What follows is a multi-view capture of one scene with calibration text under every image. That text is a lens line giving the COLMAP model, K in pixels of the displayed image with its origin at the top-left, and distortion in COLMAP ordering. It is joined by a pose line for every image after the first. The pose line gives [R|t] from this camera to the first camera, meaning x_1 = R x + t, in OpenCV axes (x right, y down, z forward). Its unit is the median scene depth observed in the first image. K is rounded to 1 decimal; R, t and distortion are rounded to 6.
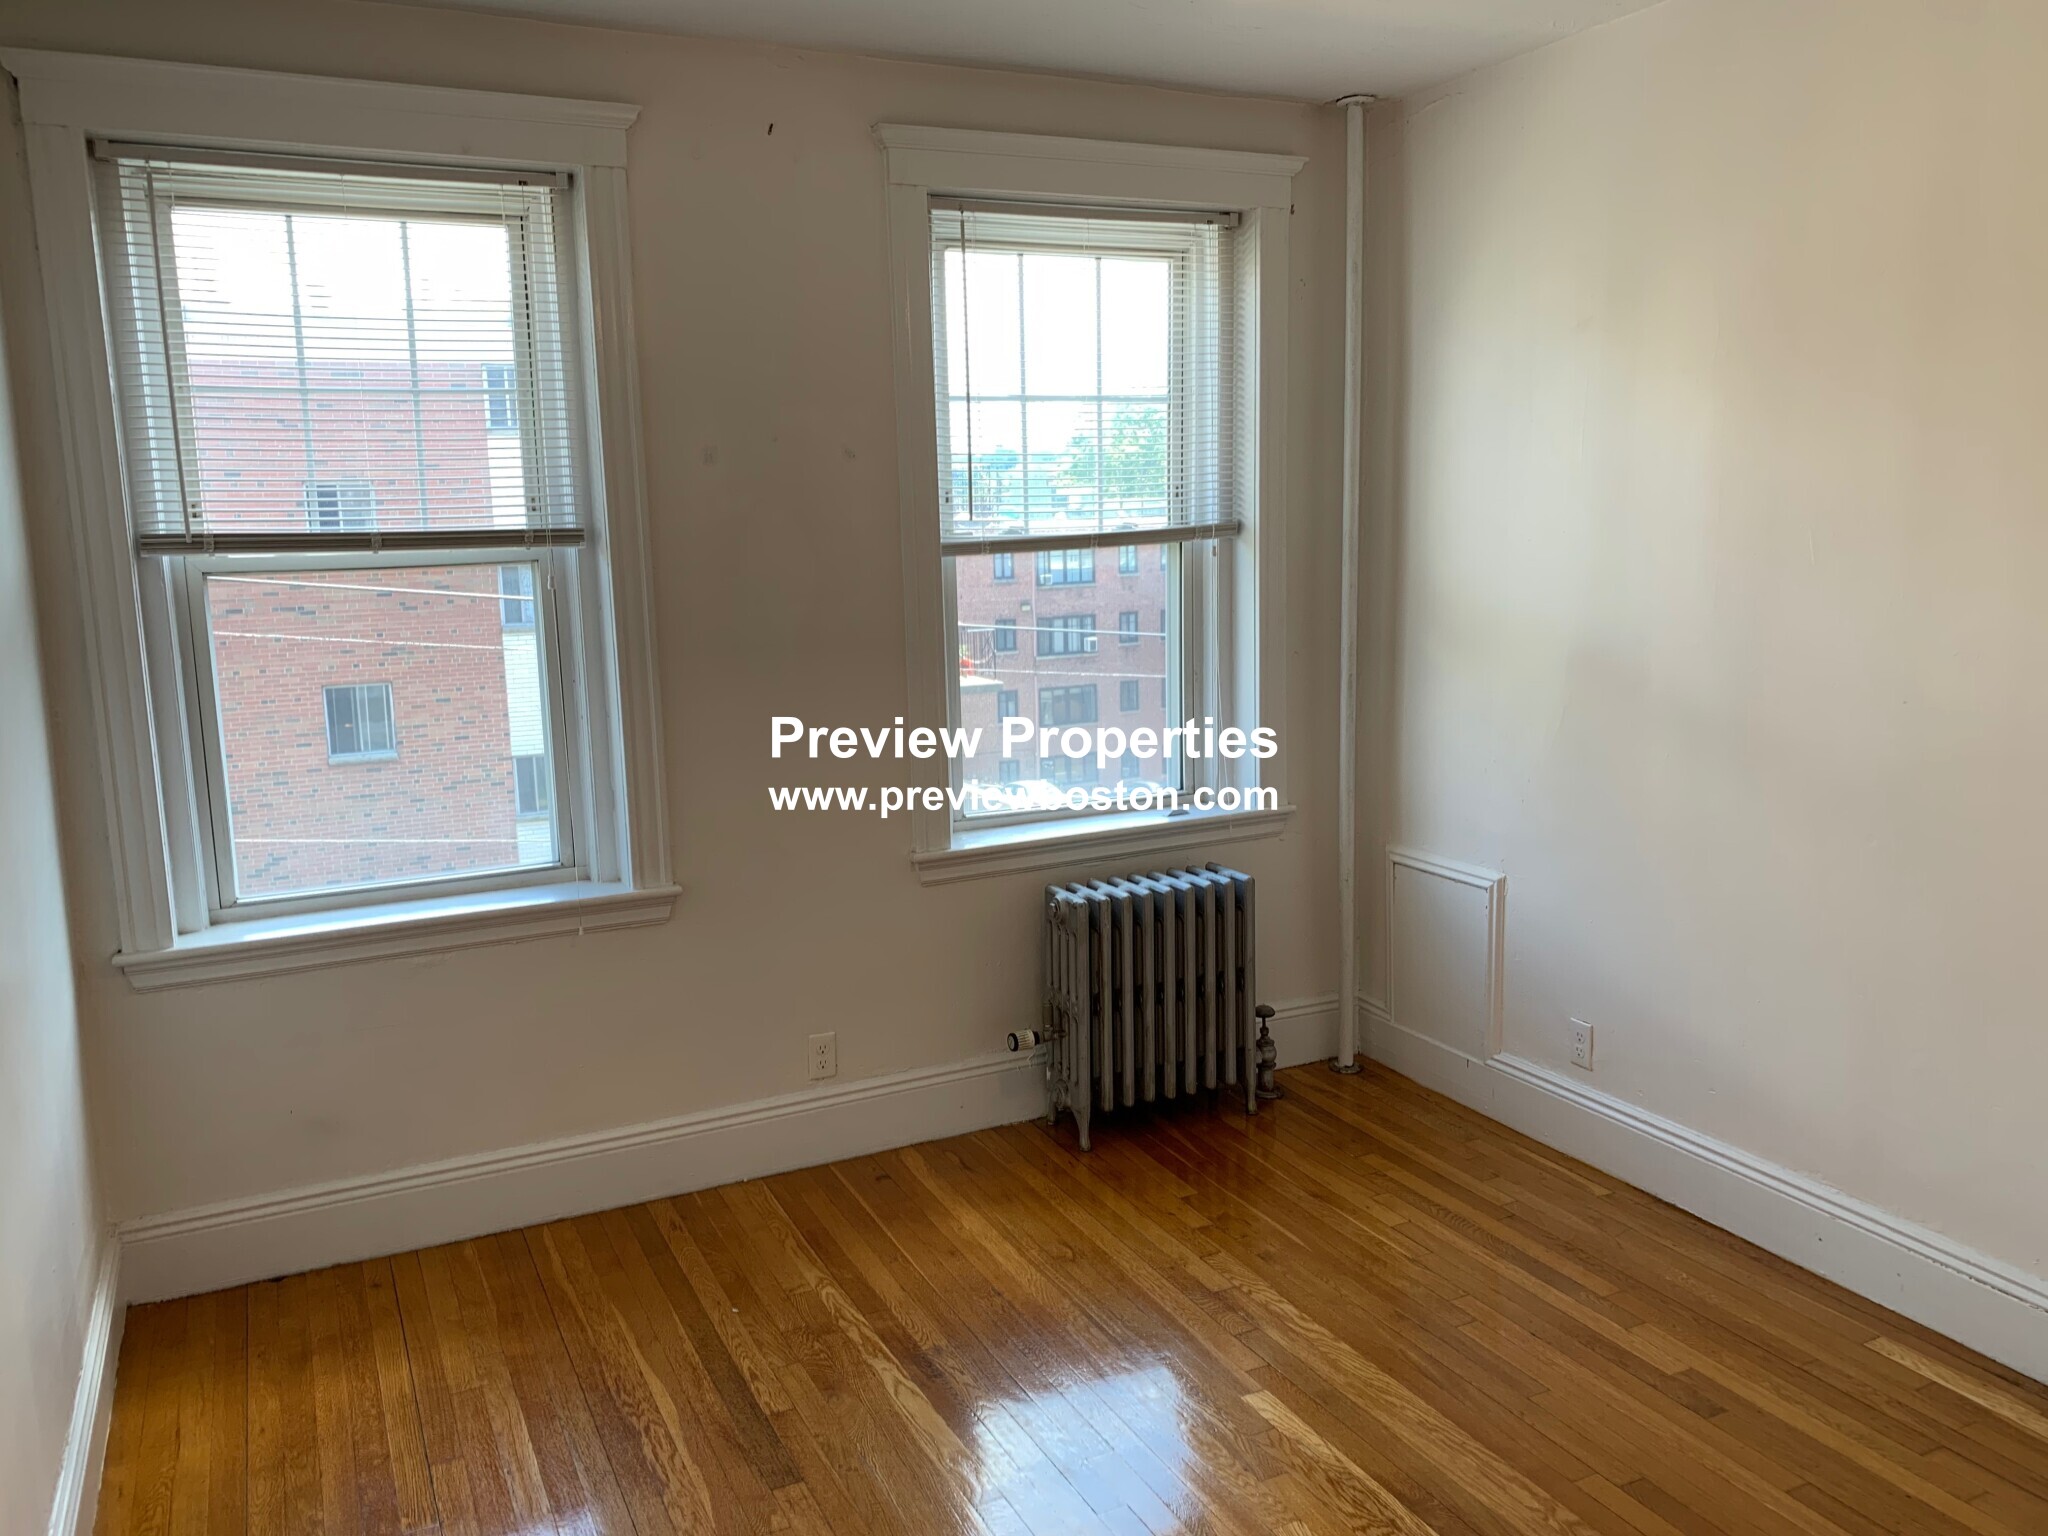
lens RADIAL K [[1576.4, 0, 1006.2], [0, 1576.4, 759.9], [0, 0, 1]] dist [0.017575, -0.012838]
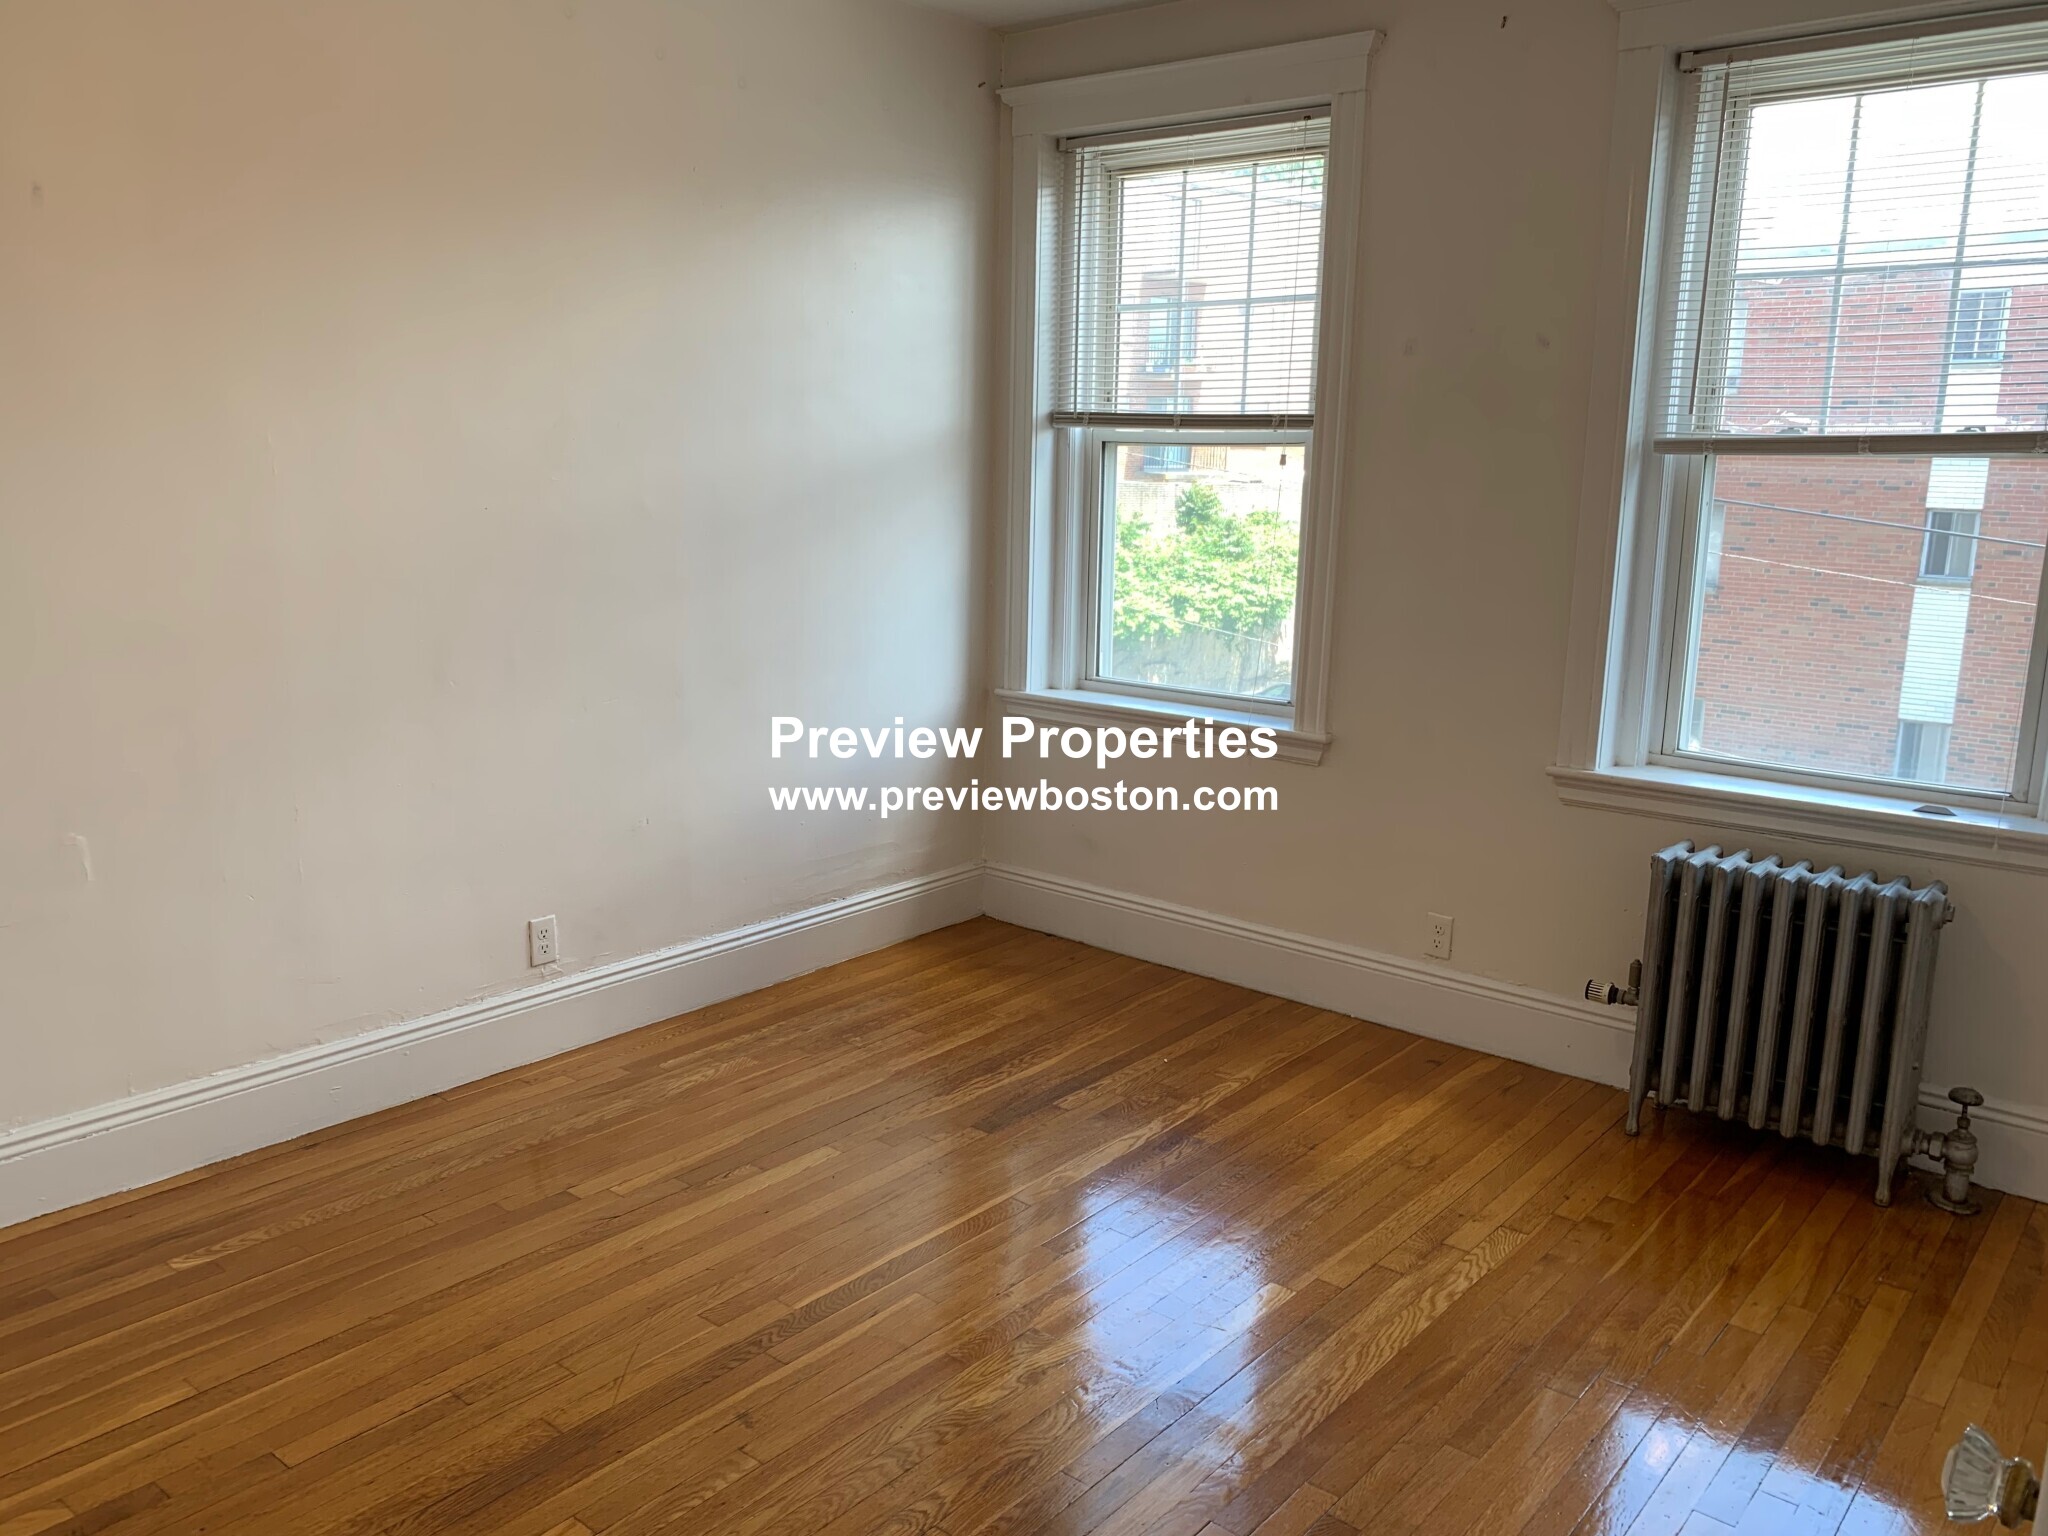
lens RADIAL K [[1576.4, 0, 995.7], [0, 1576.4, 784.1], [0, 0, 1]] dist [0.017575, -0.012838]
pose [[0.413481, 0.226274, -0.881949, 0.730440], [-0.169172, 0.970855, 0.169771, -0.040497], [0.894659, 0.079004, 0.439709, 0.299302]]
